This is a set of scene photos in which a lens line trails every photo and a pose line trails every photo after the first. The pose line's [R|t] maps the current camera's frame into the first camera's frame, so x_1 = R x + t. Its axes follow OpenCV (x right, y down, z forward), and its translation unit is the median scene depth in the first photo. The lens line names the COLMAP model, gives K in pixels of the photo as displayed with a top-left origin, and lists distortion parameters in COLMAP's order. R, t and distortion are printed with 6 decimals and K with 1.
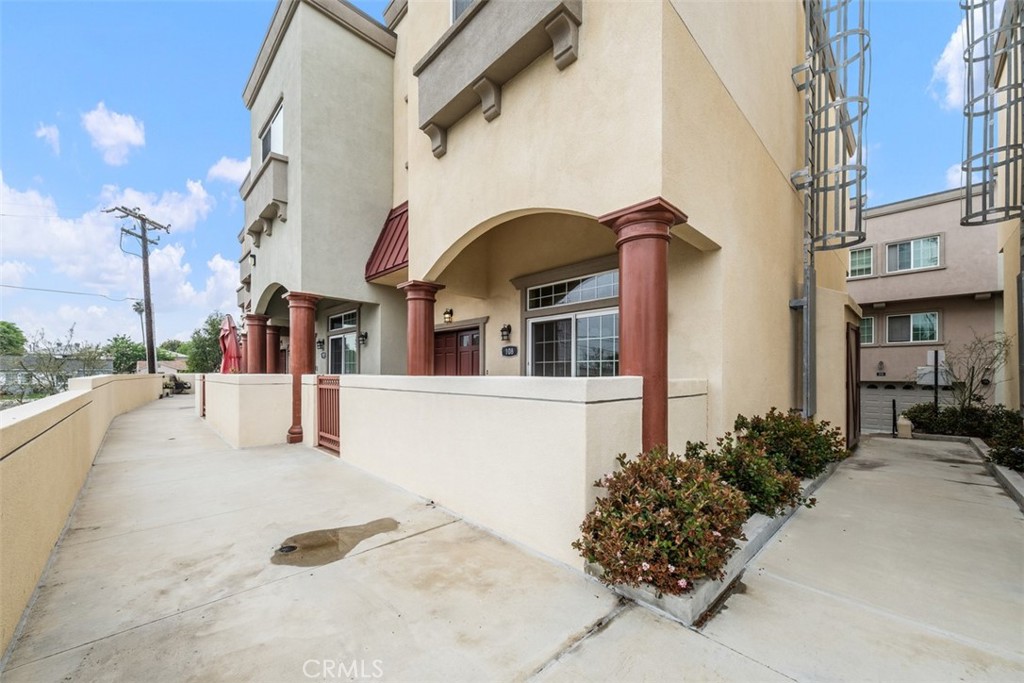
lens RADIAL K [[389.9, 0, 512.9], [0, 389.9, 370.2], [0, 0, 1]] dist [0.014493, -0.000225]
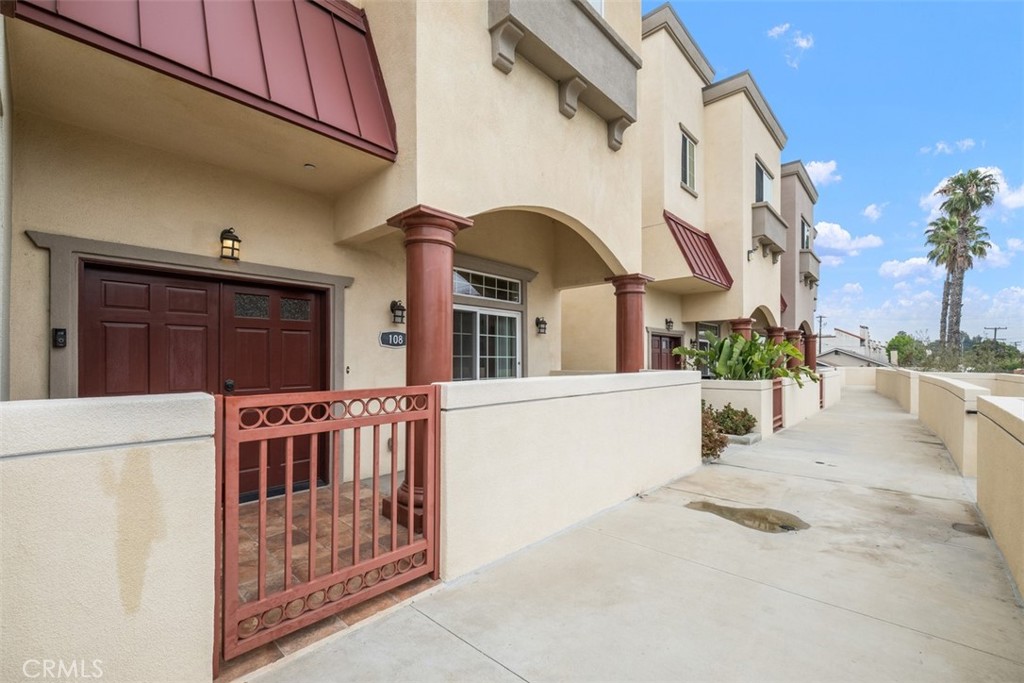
lens RADIAL K [[428.8, 0, 514.5], [0, 428.8, 359.4], [0, 0, 1]] dist [0.008835, -0.000286]
pose [[-0.059607, 0.004148, 0.998213, -0.936064], [-0.002672, 0.999987, -0.004315, -0.011033], [-0.998218, -0.002925, -0.059595, 0.985750]]
